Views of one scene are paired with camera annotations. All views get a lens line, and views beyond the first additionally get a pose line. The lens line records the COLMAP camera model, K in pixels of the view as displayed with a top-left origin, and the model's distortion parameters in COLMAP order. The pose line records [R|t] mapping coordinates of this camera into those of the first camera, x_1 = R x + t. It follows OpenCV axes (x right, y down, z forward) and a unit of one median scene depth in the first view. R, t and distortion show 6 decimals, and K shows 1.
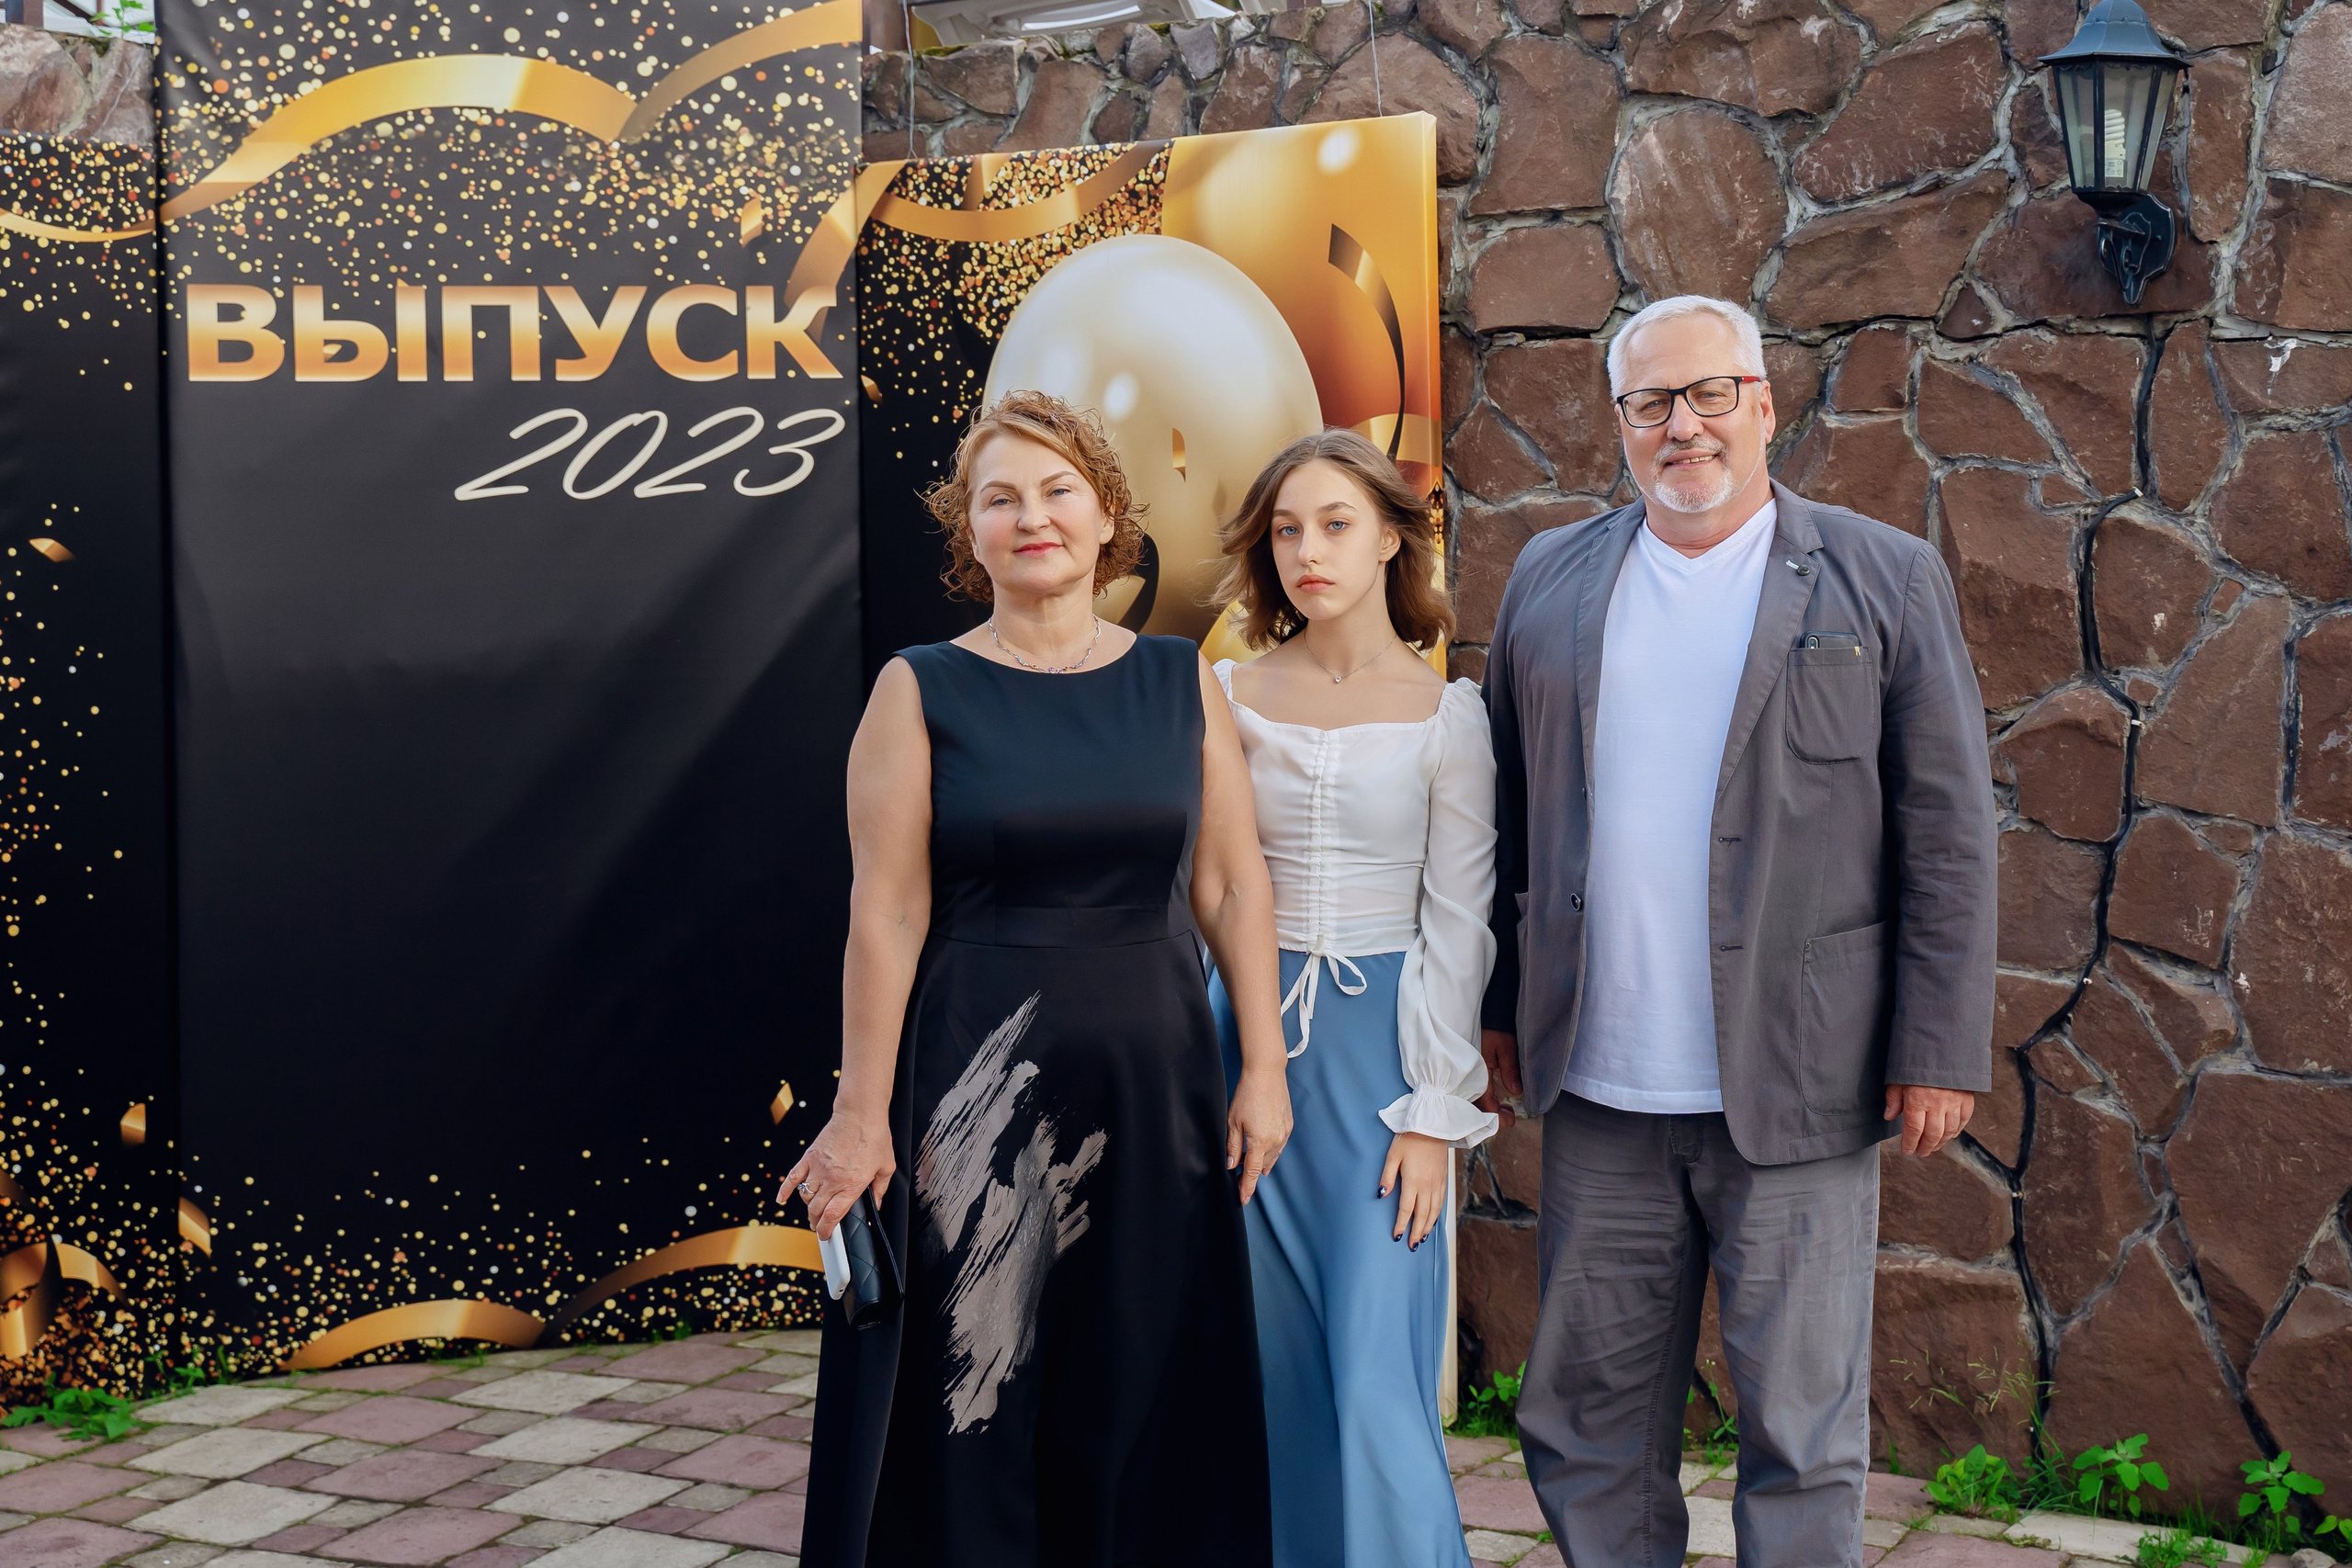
lens RADIAL K [[3395.9, 0, 1421.1], [0, 3395.9, 660.4], [0, 0, 1]] dist [0.001421, 0.000000]
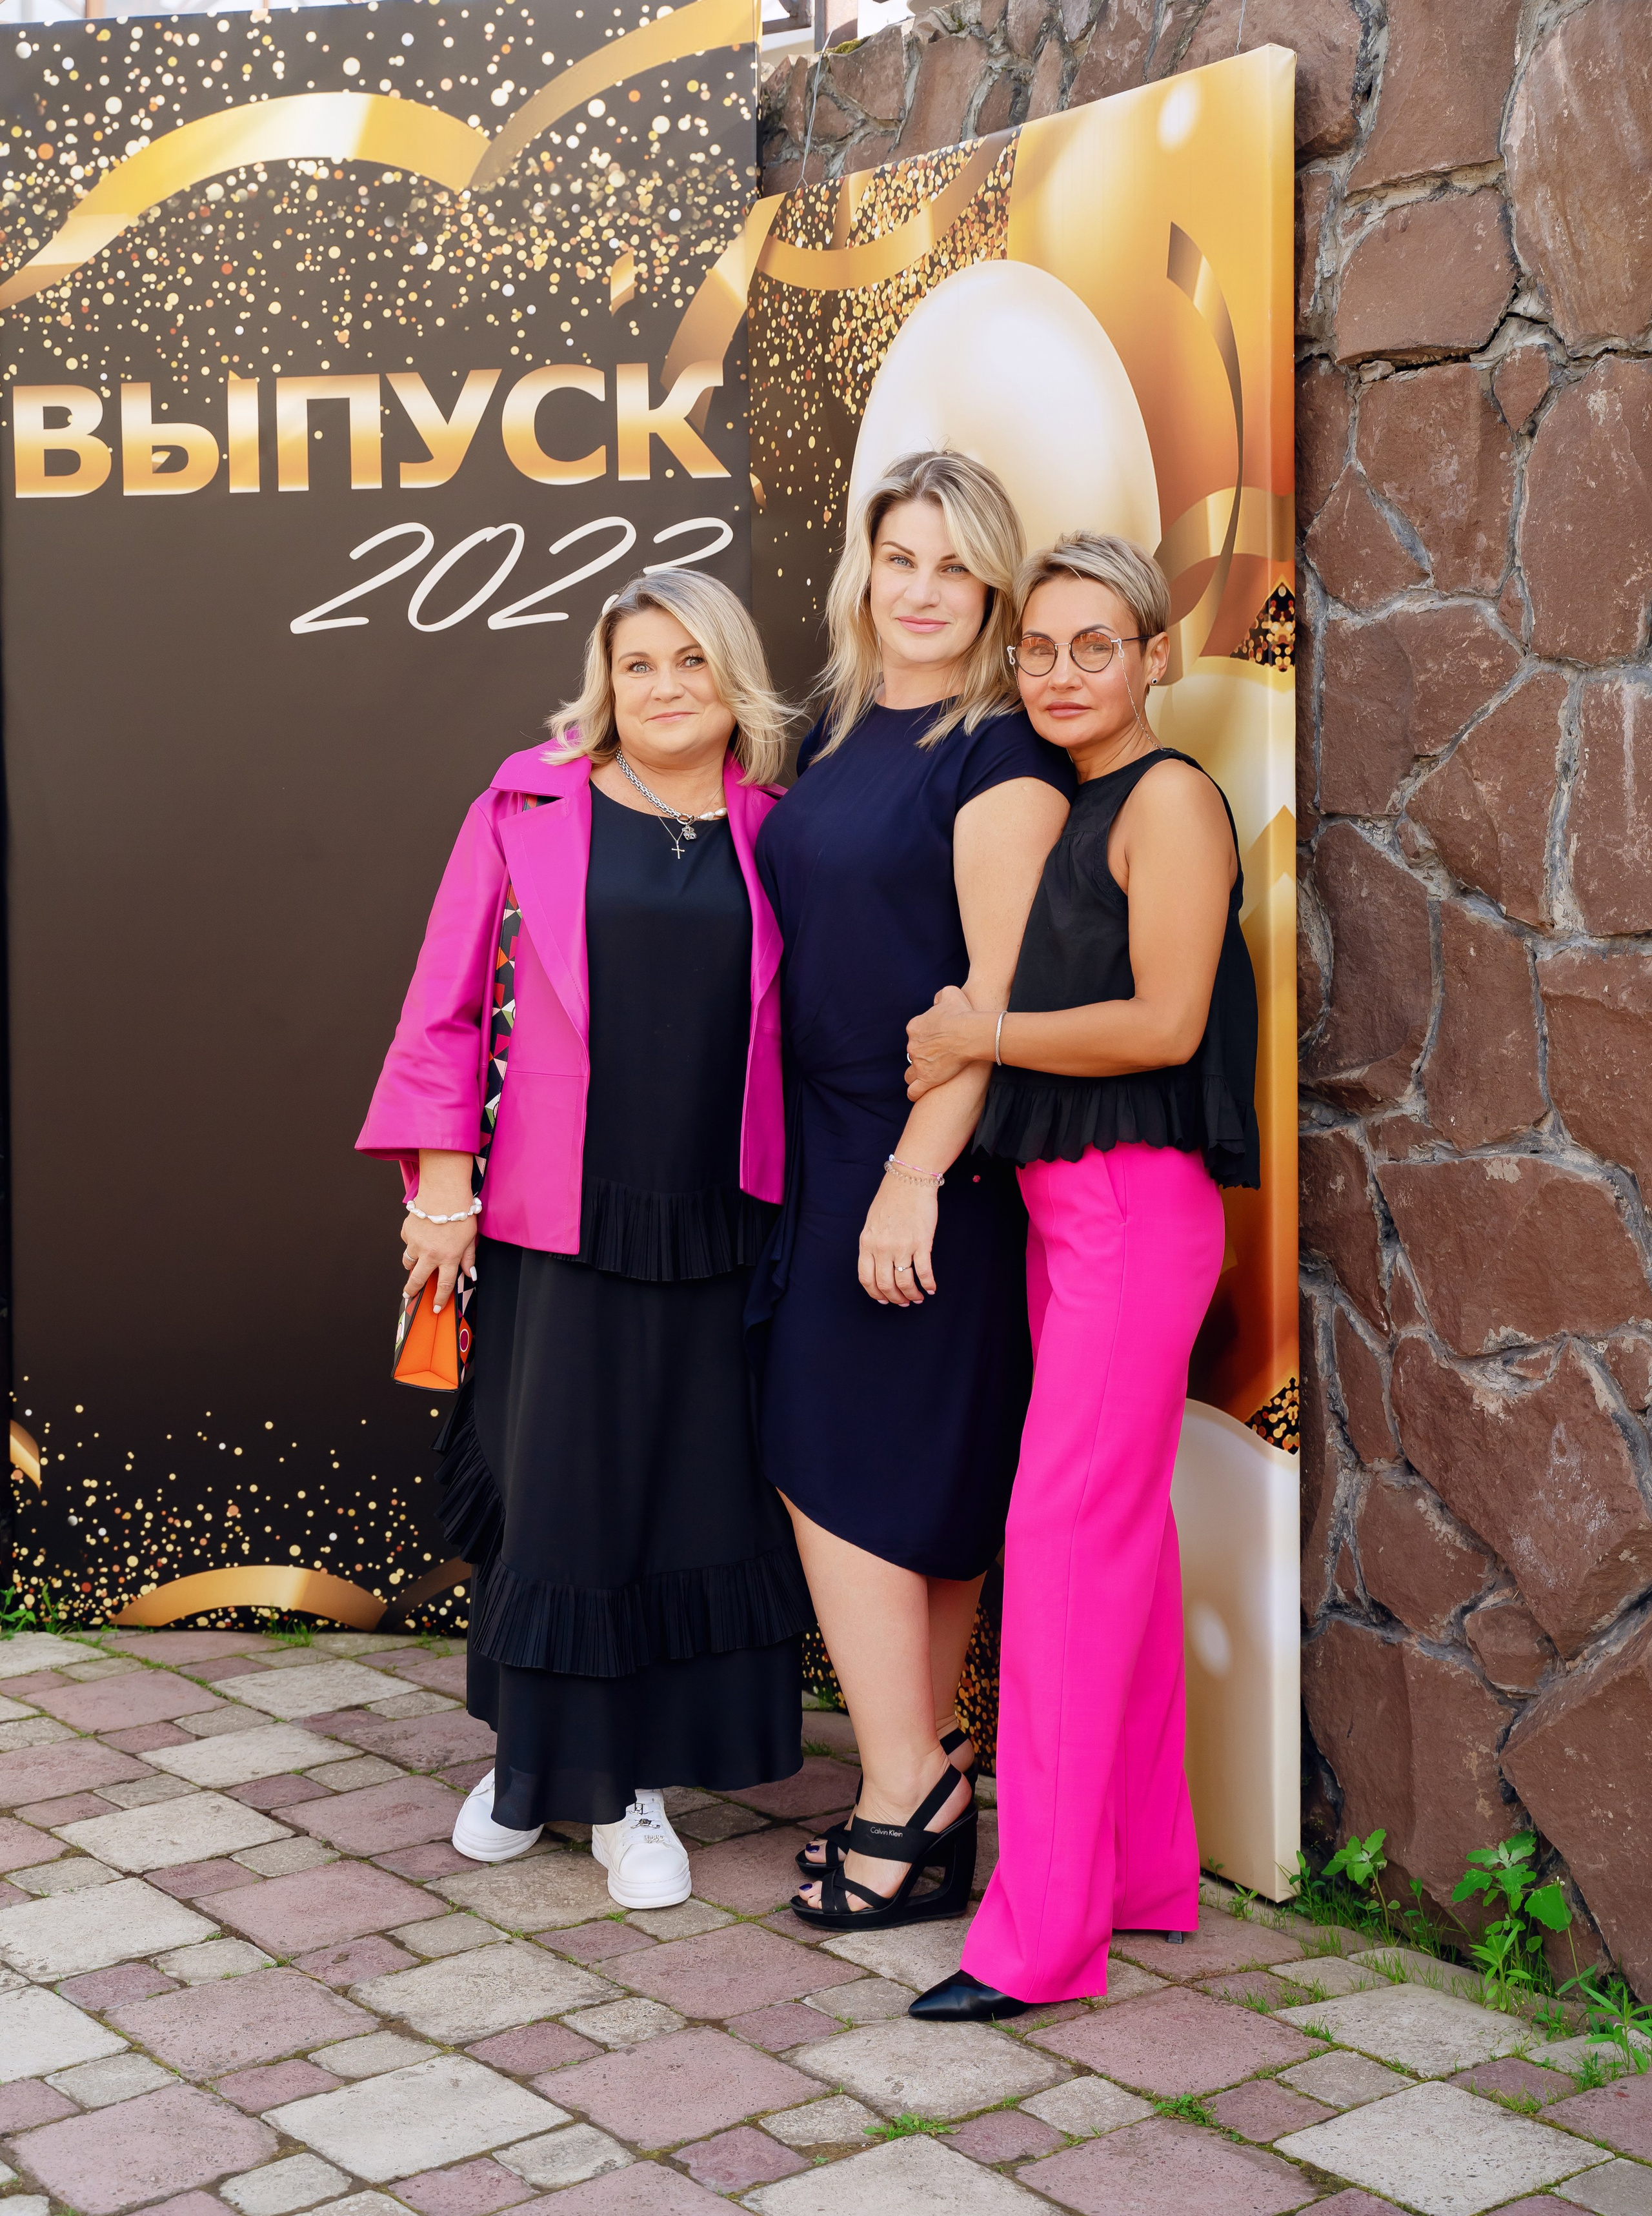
lens RADIAL K [[3459.6, 0, 811.1], [0, 3459.6, 1095.2], [0, 0, 1]] dist [0.060265, 0.000000]
pose [[0.883213, 0.050631, -0.466231, 0.239848], [-0.021542, 0.997486, 0.067516, 0.006318], [0.468478, -0.049587, 0.882083, 0.291651]]
